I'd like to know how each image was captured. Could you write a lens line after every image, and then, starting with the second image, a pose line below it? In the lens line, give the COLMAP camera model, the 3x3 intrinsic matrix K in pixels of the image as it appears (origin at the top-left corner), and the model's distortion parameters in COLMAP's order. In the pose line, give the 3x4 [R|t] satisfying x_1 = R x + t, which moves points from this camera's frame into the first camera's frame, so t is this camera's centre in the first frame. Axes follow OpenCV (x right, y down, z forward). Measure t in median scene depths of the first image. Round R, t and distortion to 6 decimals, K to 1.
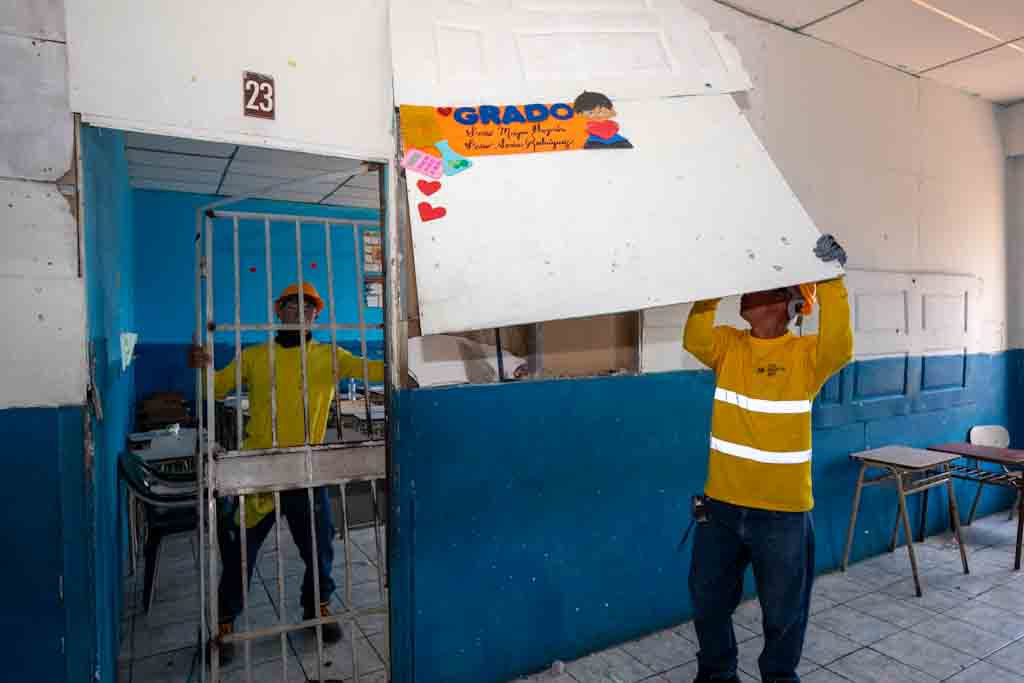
lens RADIAL K [[640.5, 0, 512.0], [0, 640.5, 341.5], [0, 0, 1]] dist [0.020480, 0.002120]
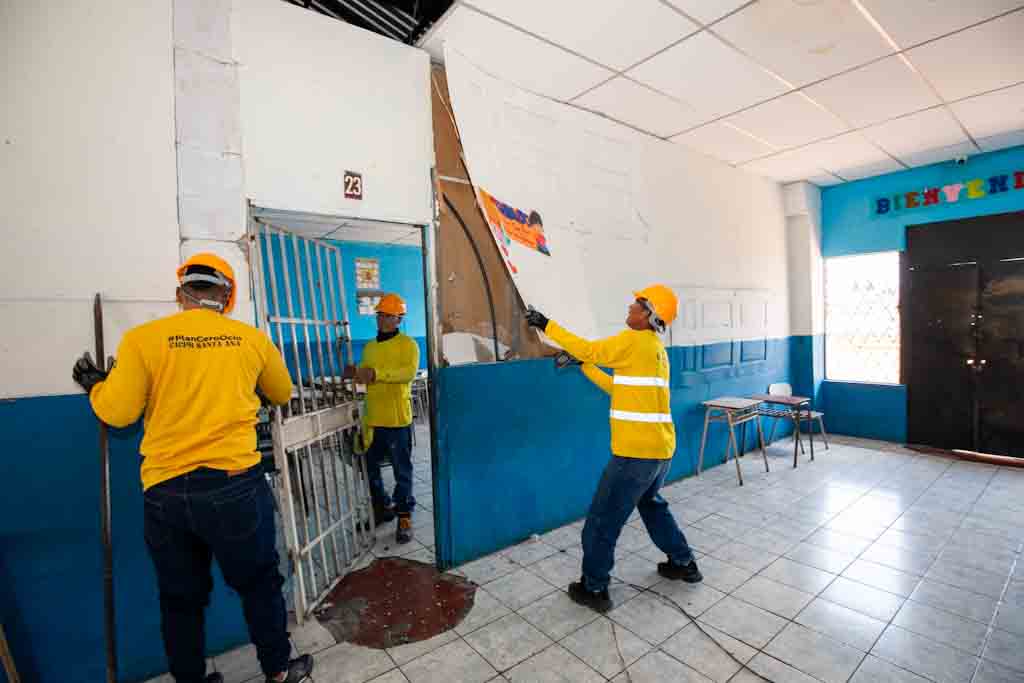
lens RADIAL K [[479.9, 0, 515.5], [0, 479.9, 346.6], [0, 0, 1]] dist [-0.000444, -0.000051]
pose [[0.991532, -0.028184, 0.126770, -0.108220], [0.026515, 0.999538, 0.014833, 0.008464], [-0.127130, -0.011346, 0.991821, -0.166393]]
